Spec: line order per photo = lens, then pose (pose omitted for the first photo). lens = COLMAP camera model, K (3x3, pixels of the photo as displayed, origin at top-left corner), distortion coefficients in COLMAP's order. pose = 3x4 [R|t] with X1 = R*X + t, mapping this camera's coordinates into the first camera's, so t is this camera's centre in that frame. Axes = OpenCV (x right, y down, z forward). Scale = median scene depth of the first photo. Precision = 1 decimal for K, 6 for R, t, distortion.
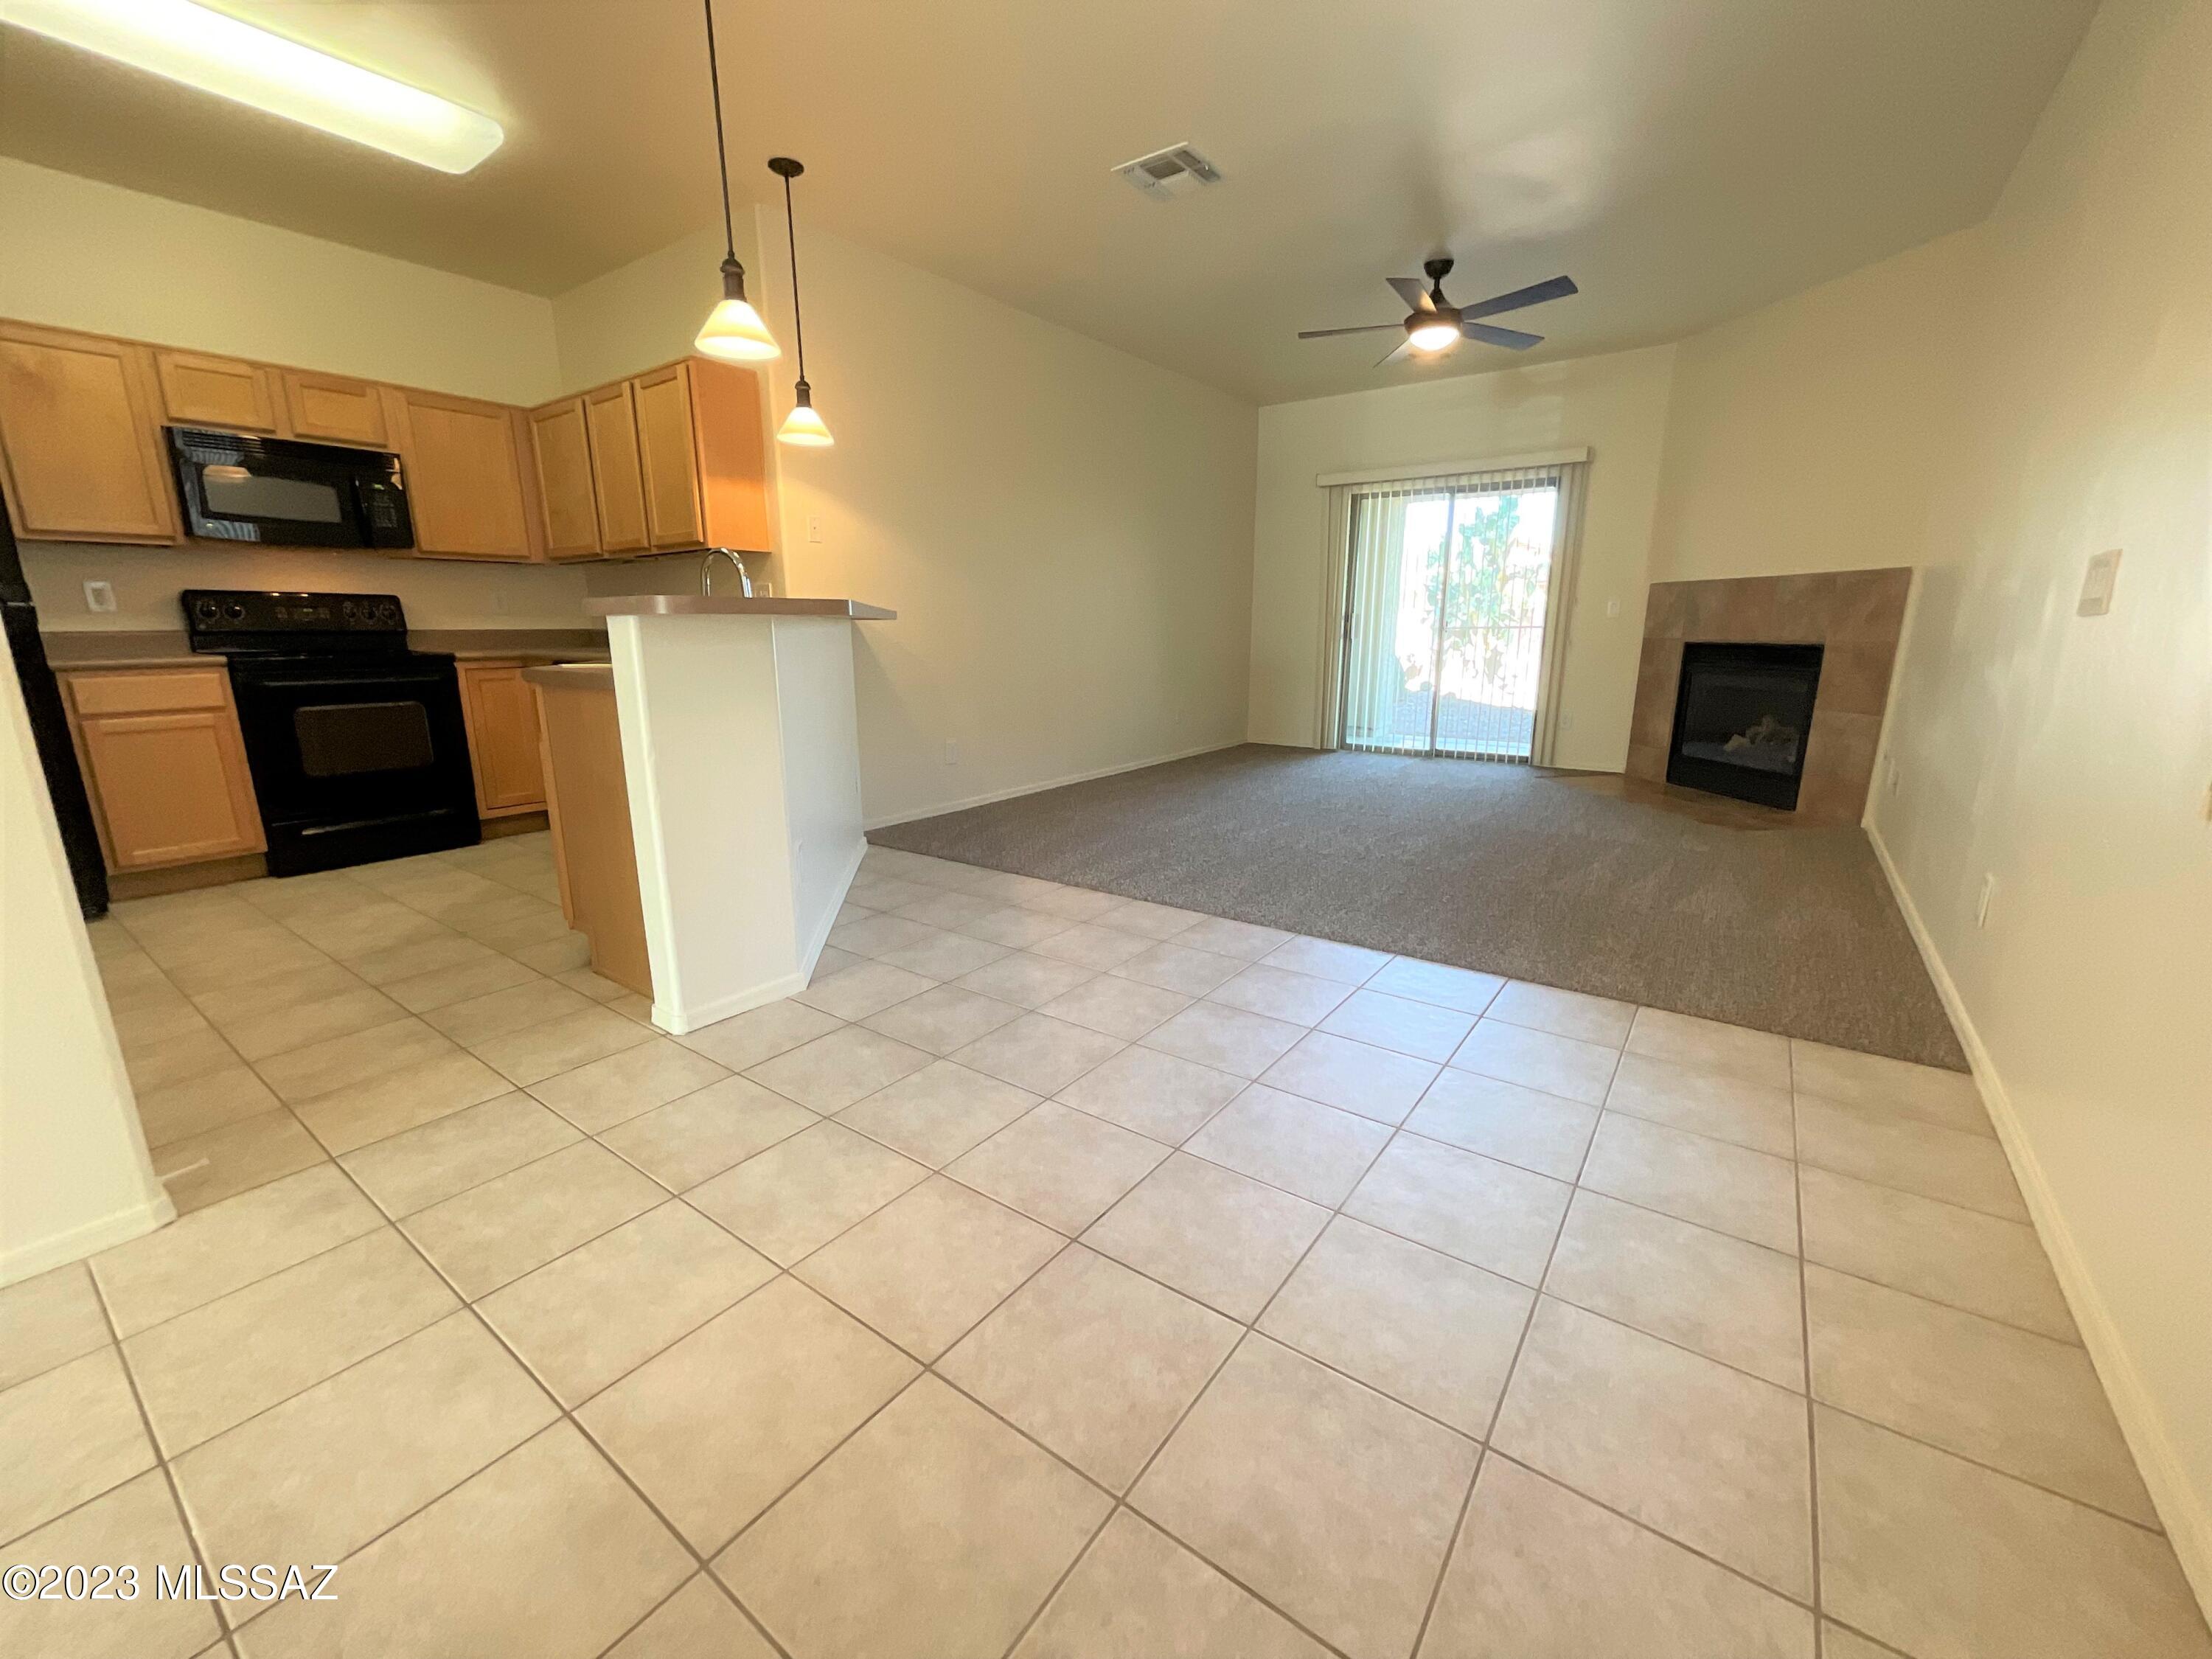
lens RADIAL K [[895.0, 0, 1106.0], [0, 895.0, 829.5], [0, 0, 1]] dist [0.001870, 0.000150]
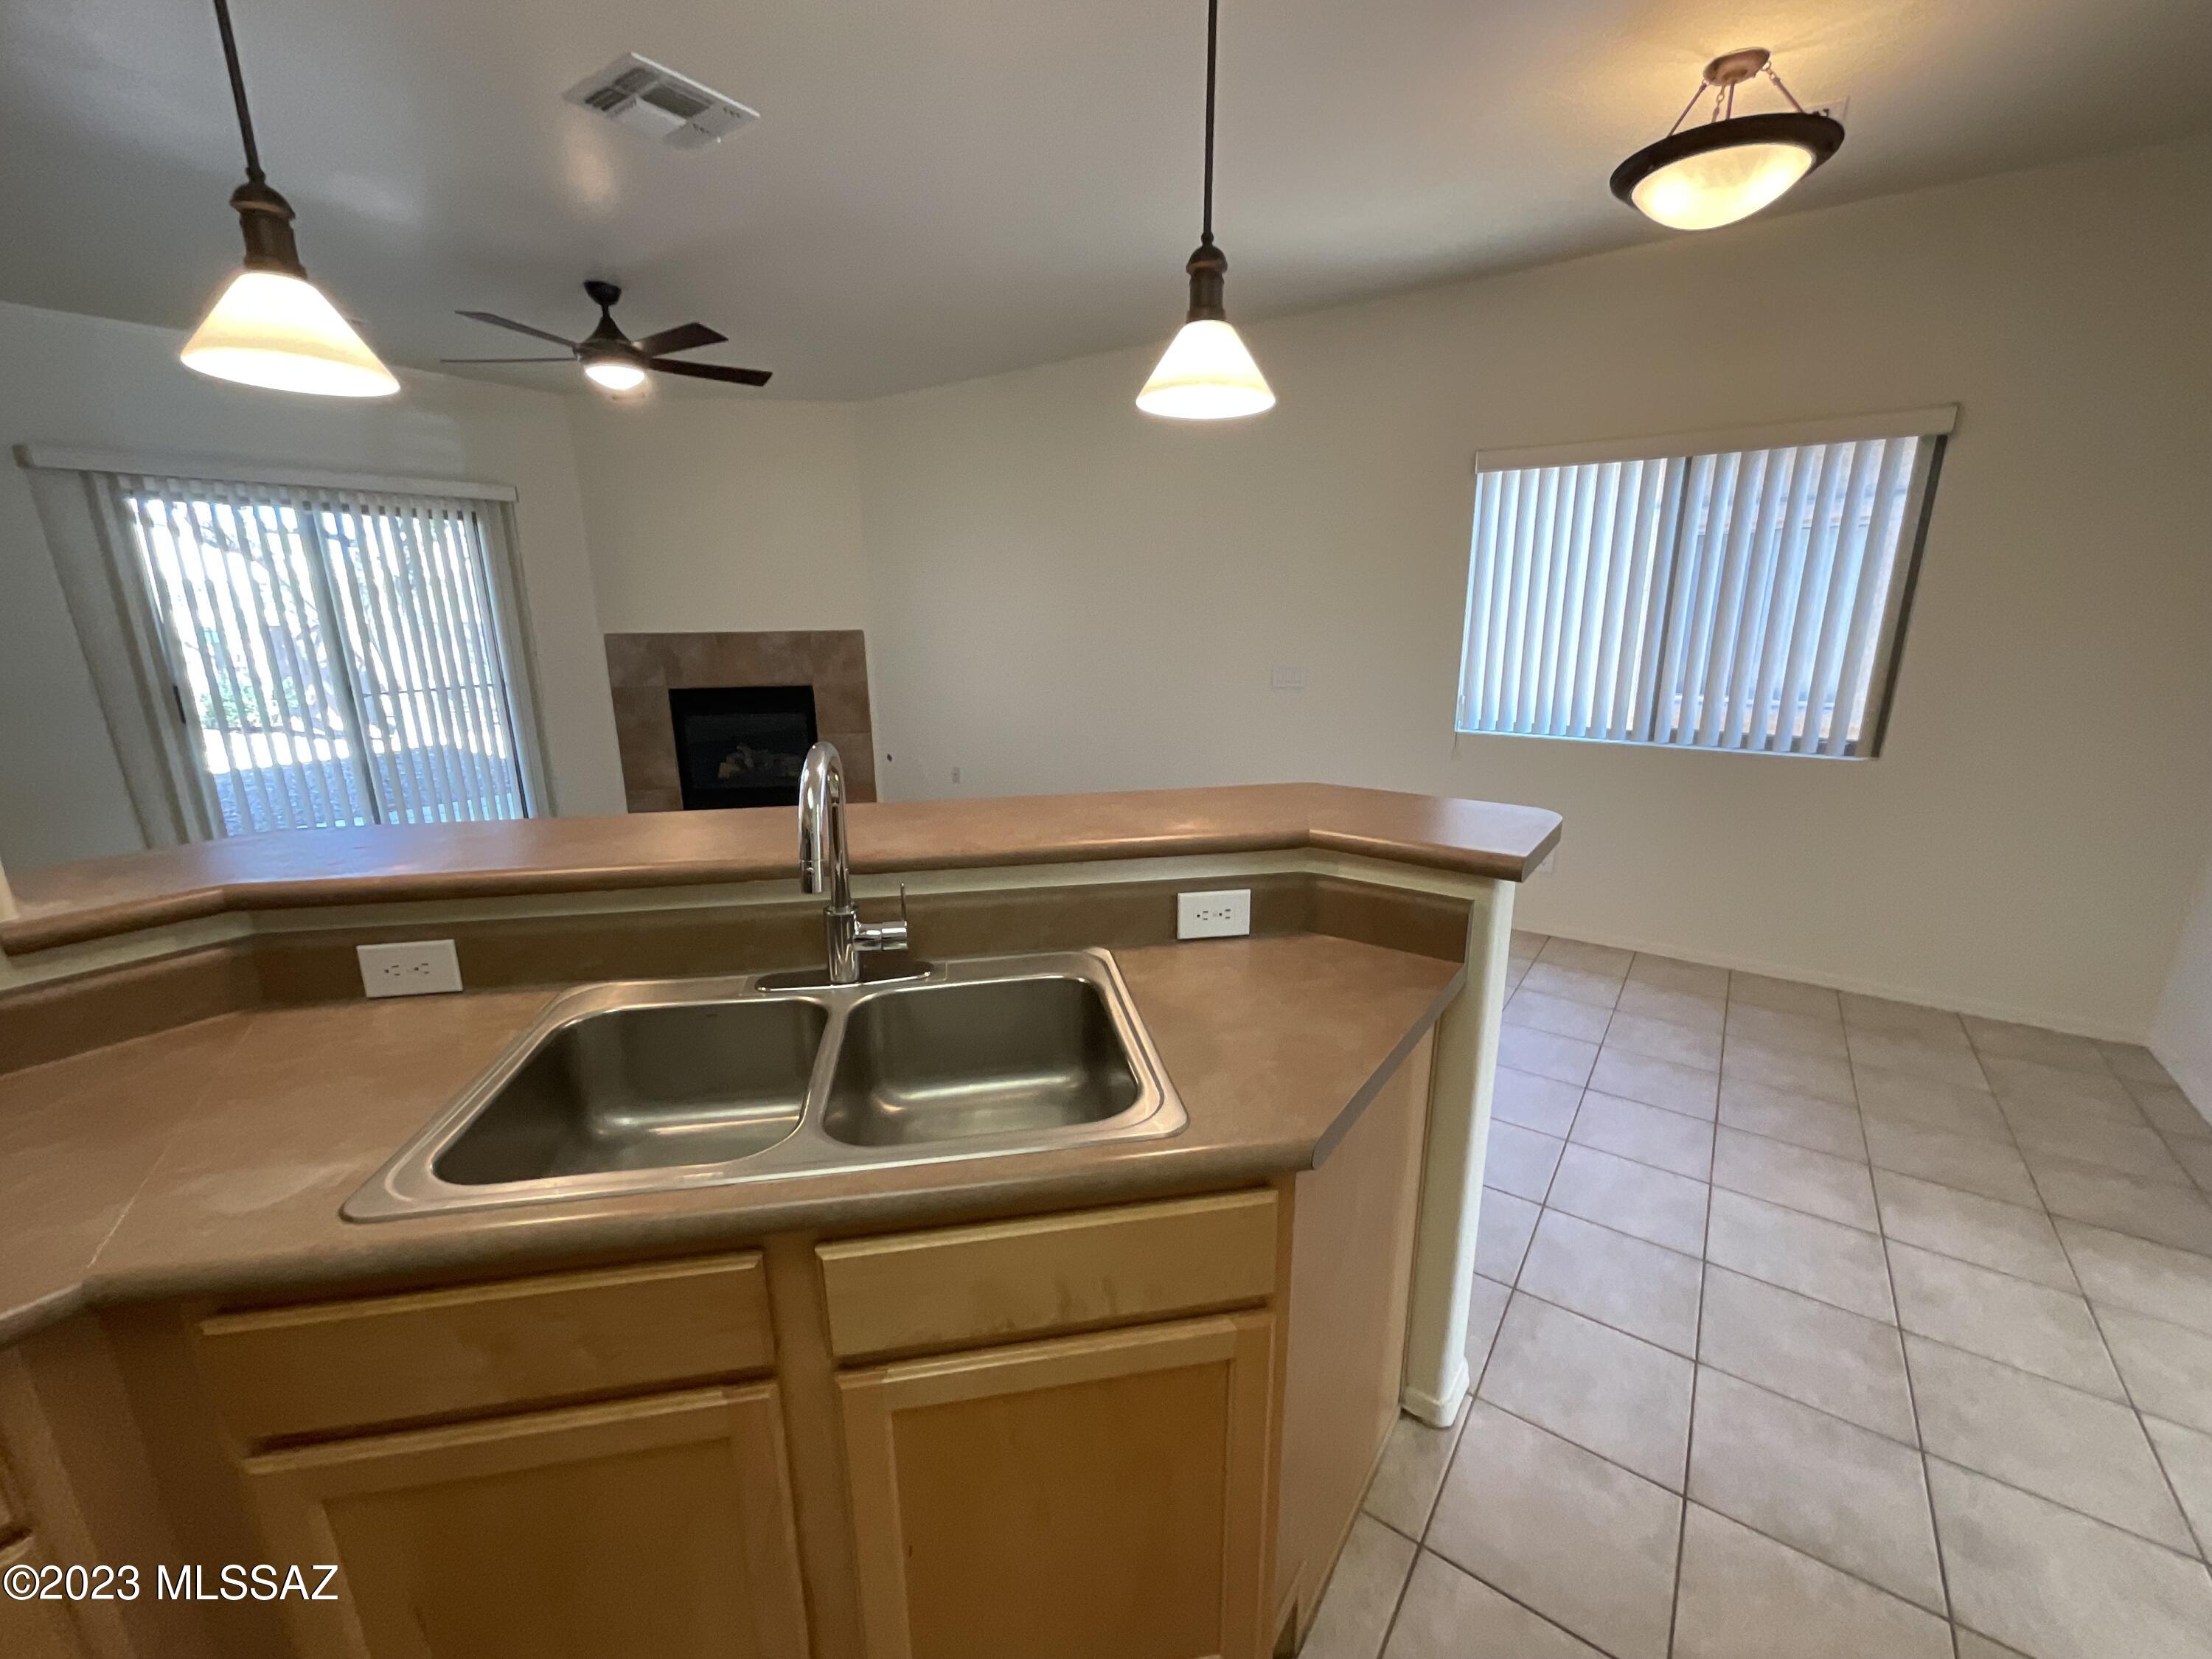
lens RADIAL K [[895.0, 0, 1106.0], [0, 895.0, 829.5], [0, 0, 1]] dist [0.001870, 0.000150]
pose [[-0.012396, -0.244005, 0.969695, -0.563299], [0.232218, 0.942553, 0.240143, -0.235297], [-0.972585, 0.228157, 0.044979, 0.598817]]
